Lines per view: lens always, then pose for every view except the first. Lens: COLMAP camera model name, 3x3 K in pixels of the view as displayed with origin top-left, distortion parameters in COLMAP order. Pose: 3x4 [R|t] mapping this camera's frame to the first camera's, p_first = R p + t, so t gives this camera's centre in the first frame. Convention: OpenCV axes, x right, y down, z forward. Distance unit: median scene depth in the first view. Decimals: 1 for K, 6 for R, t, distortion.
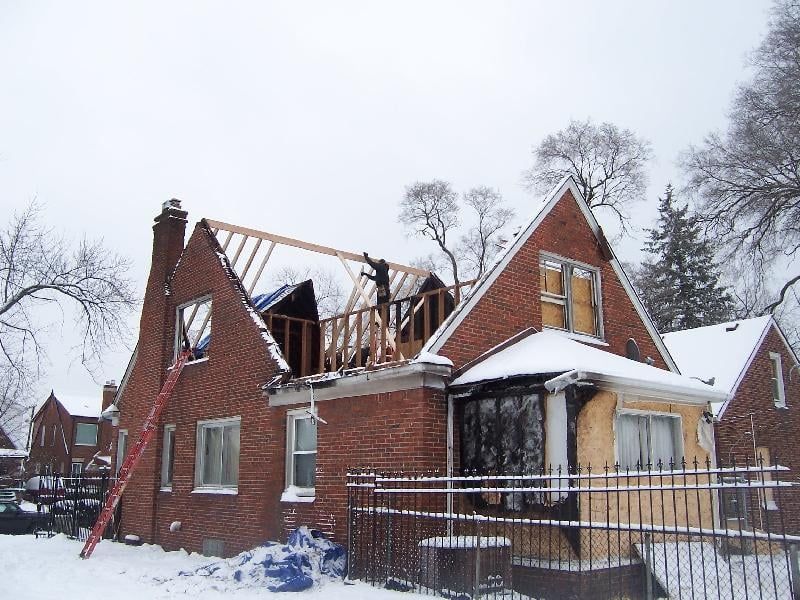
lens RADIAL K [[728.9, 0, 400.0], [0, 728.9, 300.0], [0, 0, 1]] dist [-0.111876, -0.006045]
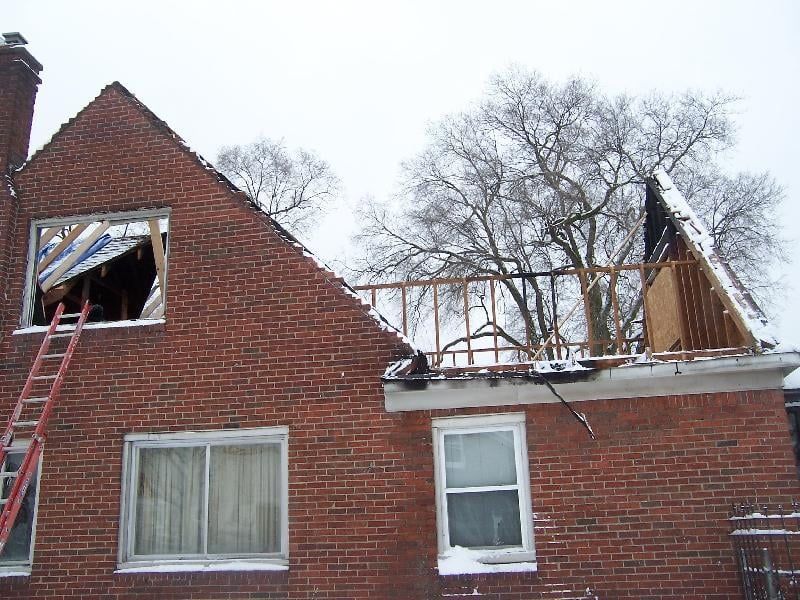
lens RADIAL K [[728.9, 0, 400.0], [0, 728.9, 300.0], [0, 0, 1]] dist [-0.111876, -0.006045]
pose [[0.752711, 0.189395, 0.630521, -0.572415], [-0.124330, 0.981387, -0.146365, 0.147200], [-0.646505, 0.031778, 0.762247, 0.559028]]
